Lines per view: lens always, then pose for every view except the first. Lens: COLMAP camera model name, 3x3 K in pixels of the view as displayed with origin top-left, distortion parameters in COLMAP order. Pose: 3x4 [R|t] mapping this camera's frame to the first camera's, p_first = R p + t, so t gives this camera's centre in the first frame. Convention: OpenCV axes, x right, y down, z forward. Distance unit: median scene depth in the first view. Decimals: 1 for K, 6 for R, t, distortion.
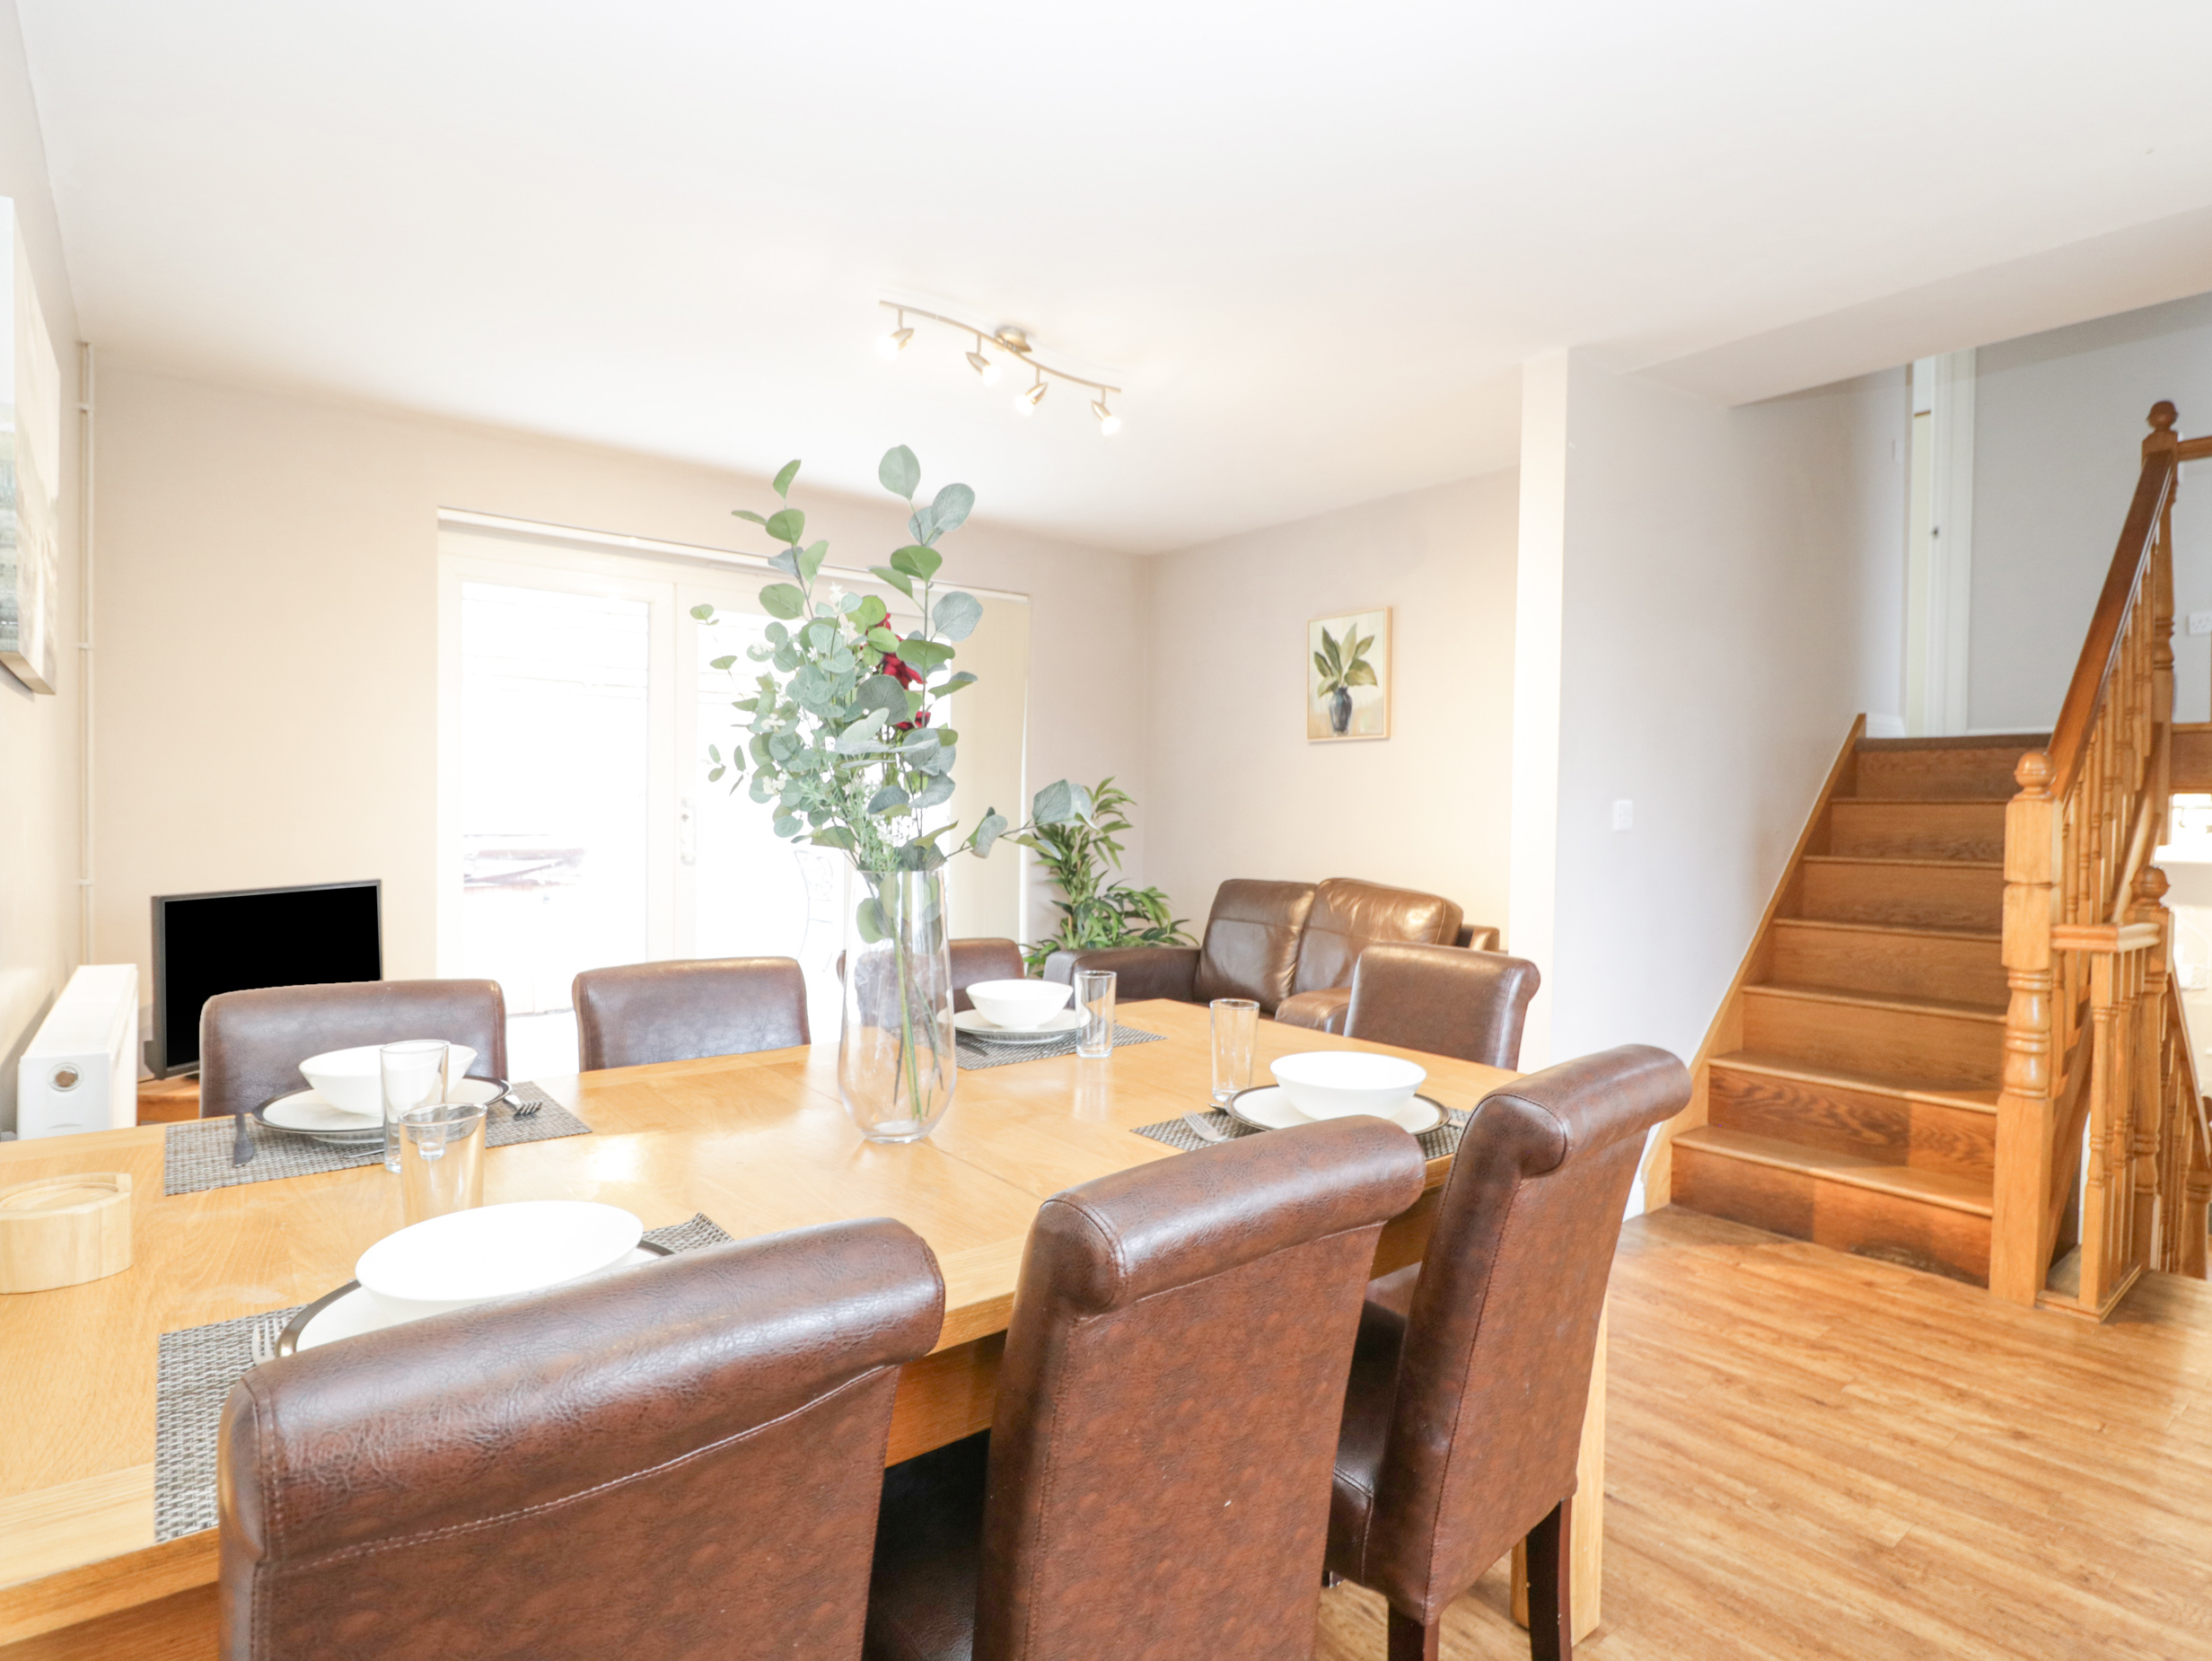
lens RADIAL K [[1157.9, 0, 1106.0], [0, 1157.9, 830.5], [0, 0, 1]] dist [-0.002980, -0.000465]
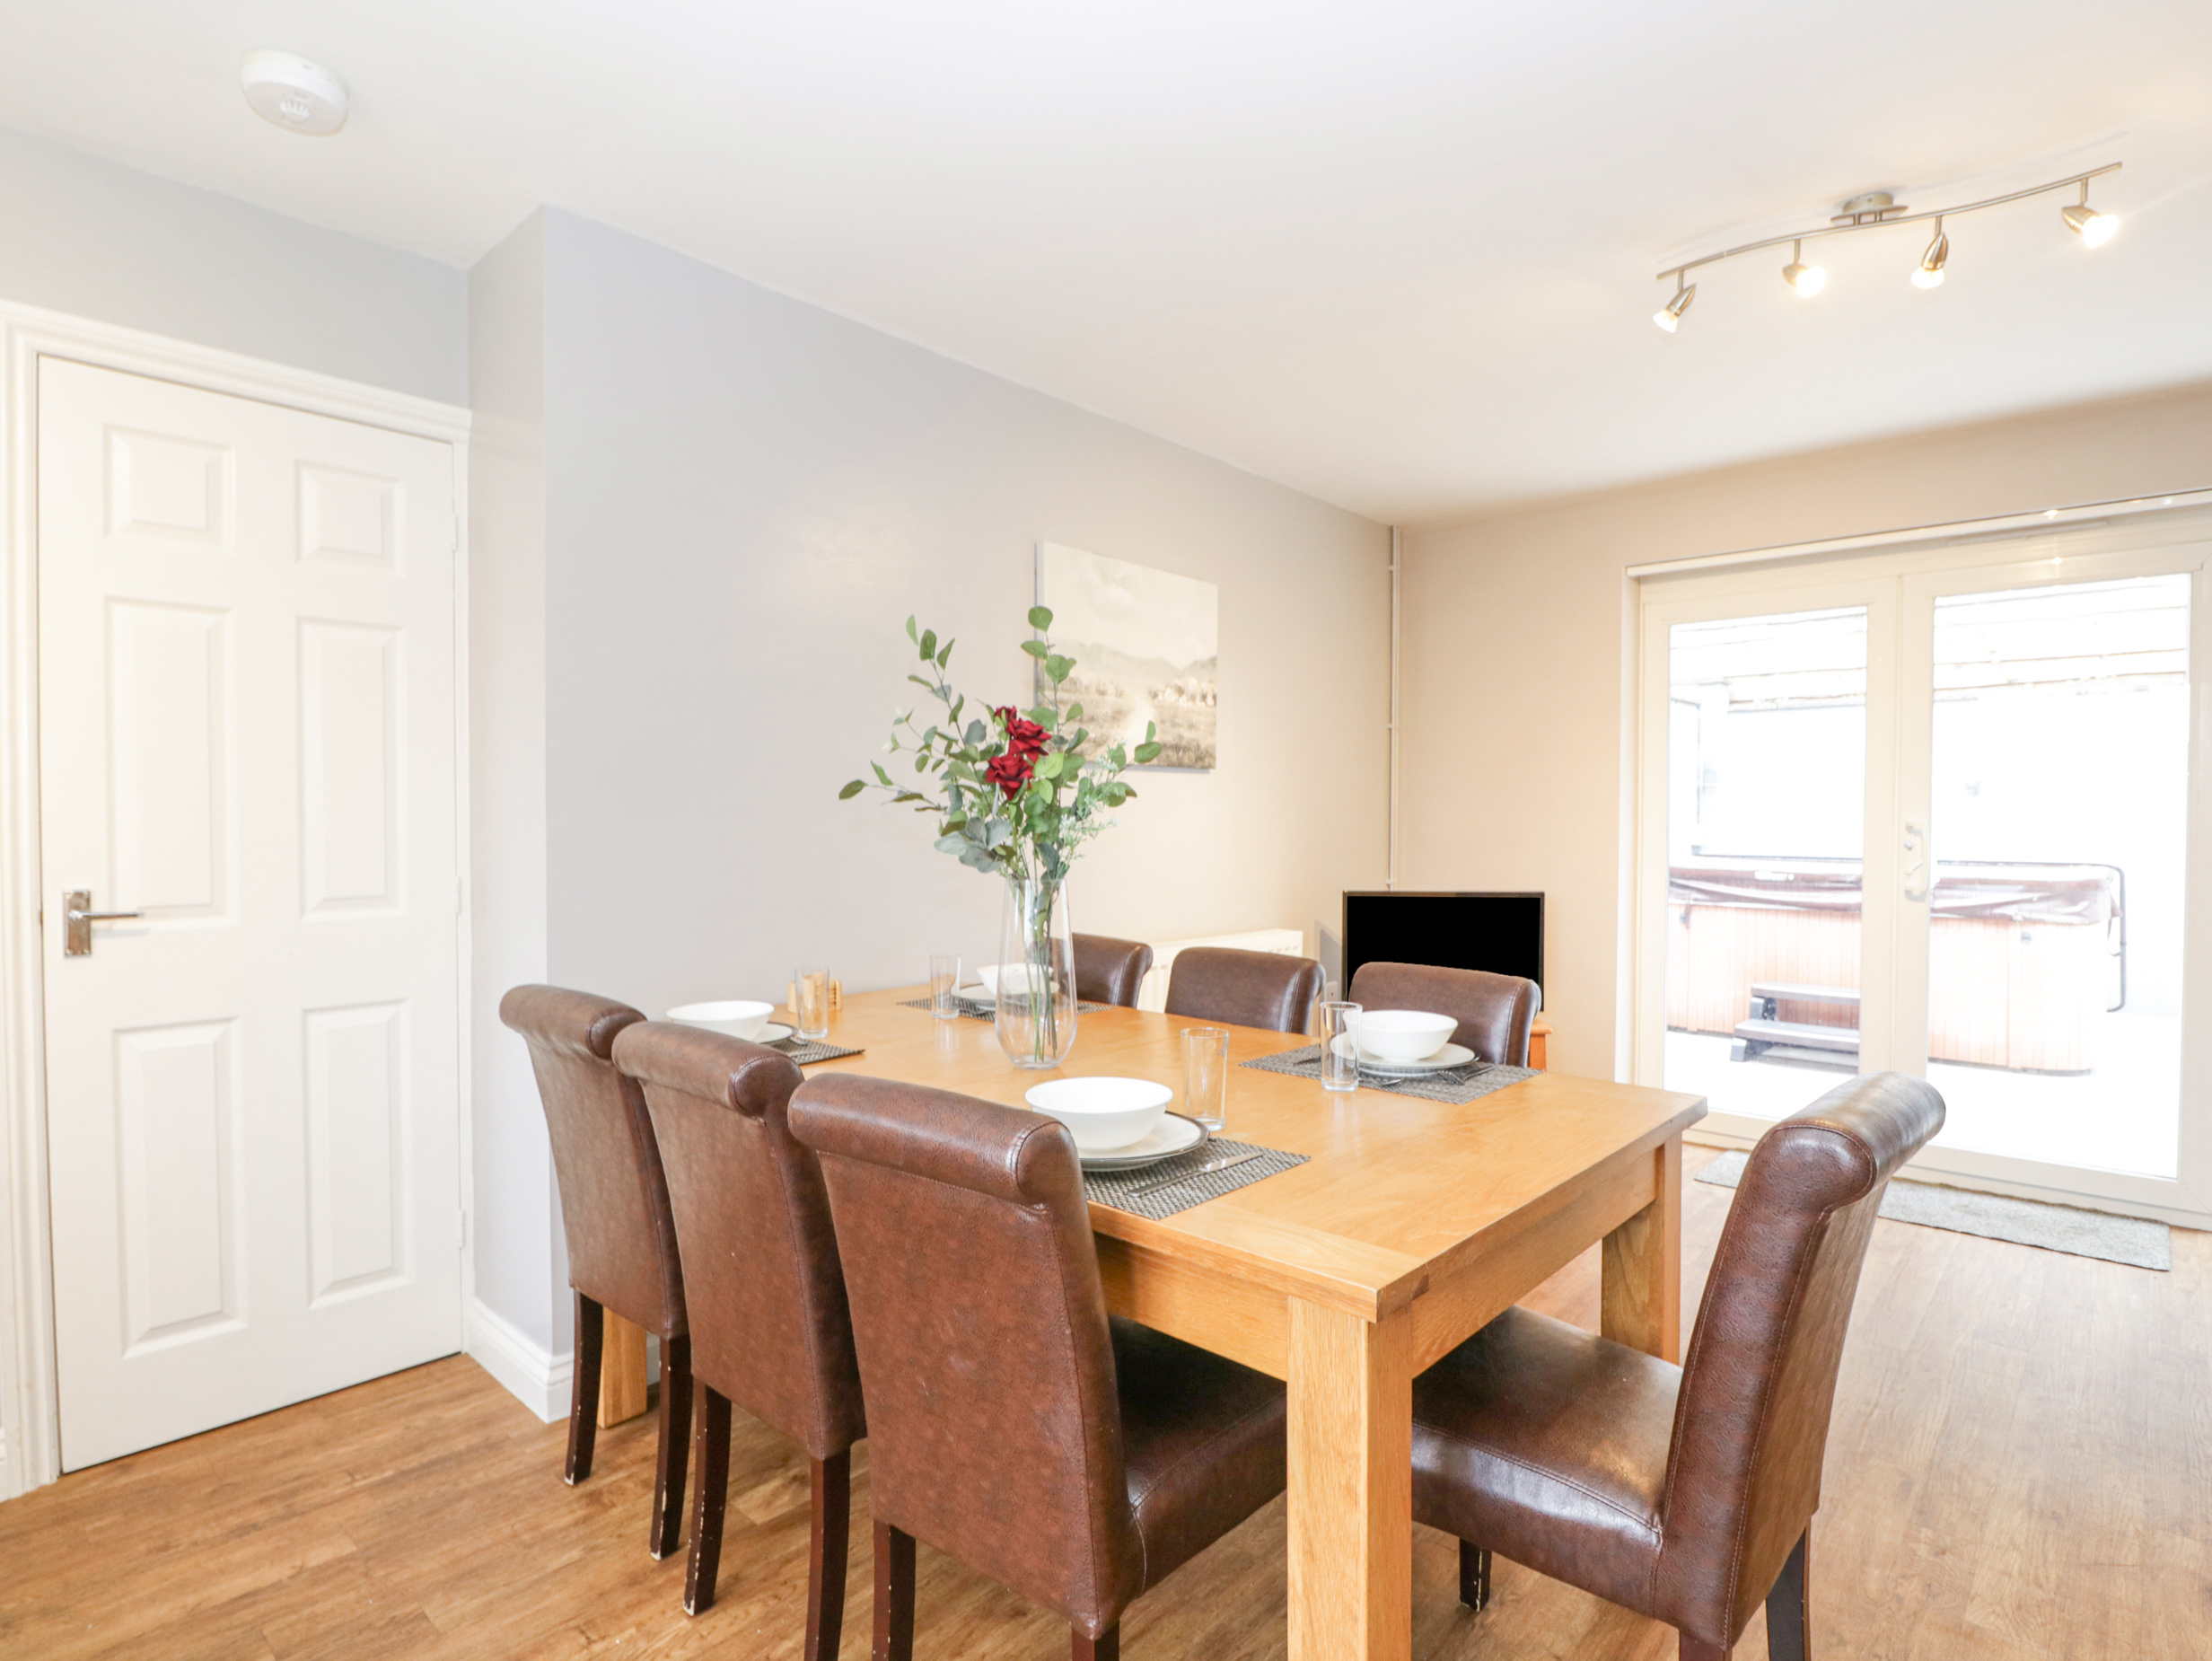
lens RADIAL K [[1157.9, 0, 1106.0], [0, 1157.9, 830.5], [0, 0, 1]] dist [-0.002980, -0.000465]
pose [[0.162041, 0.002238, -0.986782, 0.536400], [-0.020929, 0.999780, -0.001170, -0.012958], [0.986562, 0.020842, 0.162052, 0.376823]]
